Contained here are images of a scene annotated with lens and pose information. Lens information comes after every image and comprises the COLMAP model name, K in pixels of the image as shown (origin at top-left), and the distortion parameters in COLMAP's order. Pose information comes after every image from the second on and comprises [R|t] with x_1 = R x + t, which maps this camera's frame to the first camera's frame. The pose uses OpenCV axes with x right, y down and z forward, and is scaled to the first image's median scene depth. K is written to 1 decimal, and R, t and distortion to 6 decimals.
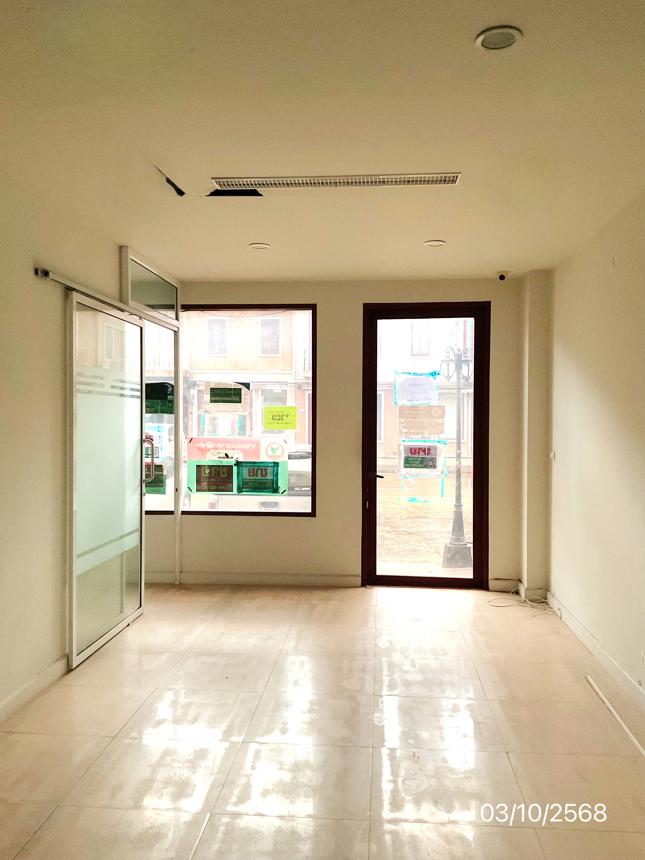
lens RADIAL K [[725.1, 0, 322.9], [0, 725.1, 430.0], [0, 0, 1]] dist [0.000107, 0.000205]
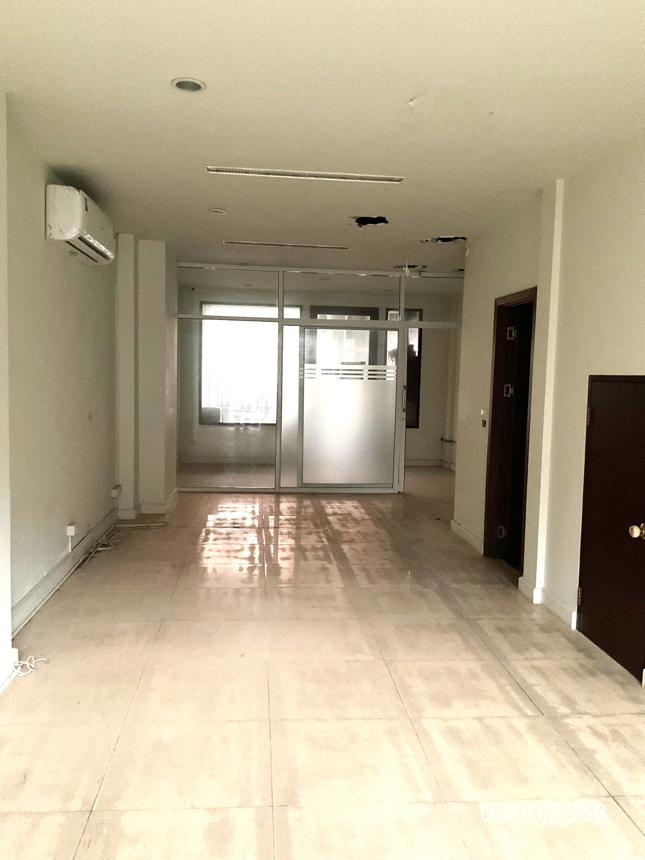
lens RADIAL K [[725.1, 0, 322.6], [0, 725.1, 430.0], [0, 0, 1]] dist [0.000107, 0.000205]
pose [[-0.984081, -0.015037, -0.177085, 0.176968], [-0.032143, 0.995041, 0.094129, -0.023358], [0.174791, 0.098322, -0.979684, 1.924969]]
